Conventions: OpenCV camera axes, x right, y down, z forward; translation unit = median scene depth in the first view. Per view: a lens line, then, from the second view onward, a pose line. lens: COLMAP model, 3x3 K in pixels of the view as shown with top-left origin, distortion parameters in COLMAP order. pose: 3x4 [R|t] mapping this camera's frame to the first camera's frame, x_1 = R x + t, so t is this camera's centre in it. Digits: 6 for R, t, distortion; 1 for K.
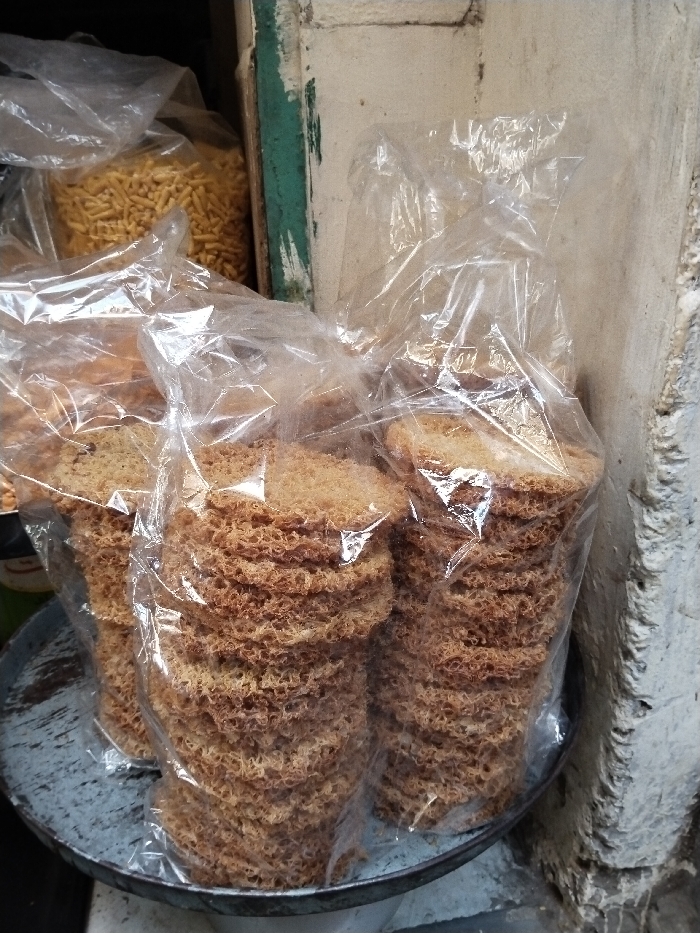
lens RADIAL K [[712.6, 0, 351.2], [0, 712.6, 465.9], [0, 0, 1]] dist [-0.000305, -0.004628]
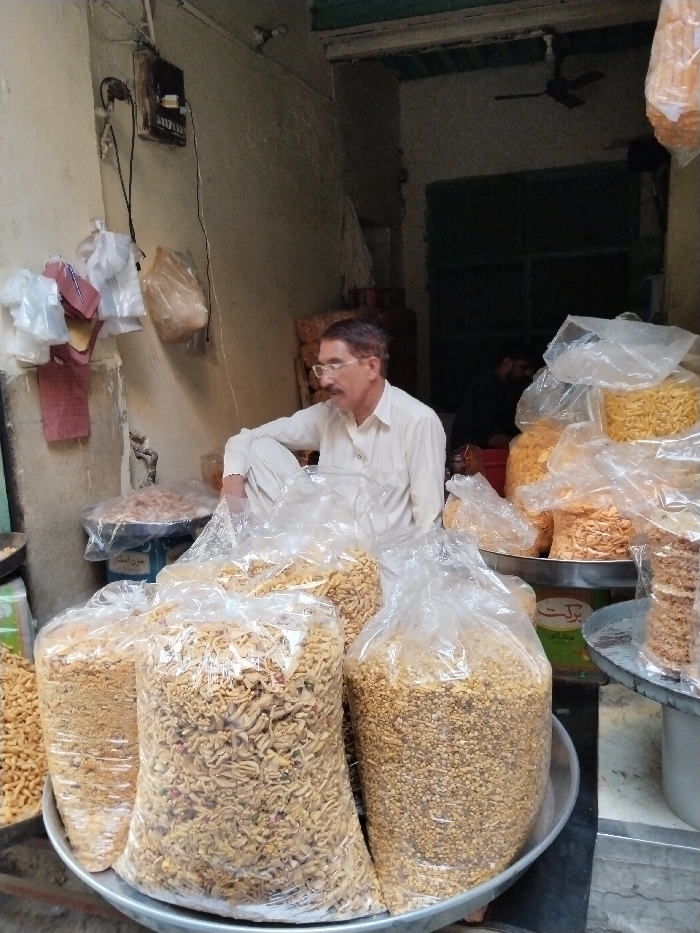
lens RADIAL K [[712.6, 0, 350.1], [0, 712.6, 469.0], [0, 0, 1]] dist [-0.000305, -0.004628]
pose [[0.865514, 0.099239, -0.490955, -0.085257], [-0.218147, 0.957017, -0.191131, 0.269091], [0.450885, 0.272527, 0.849960, -0.772348]]
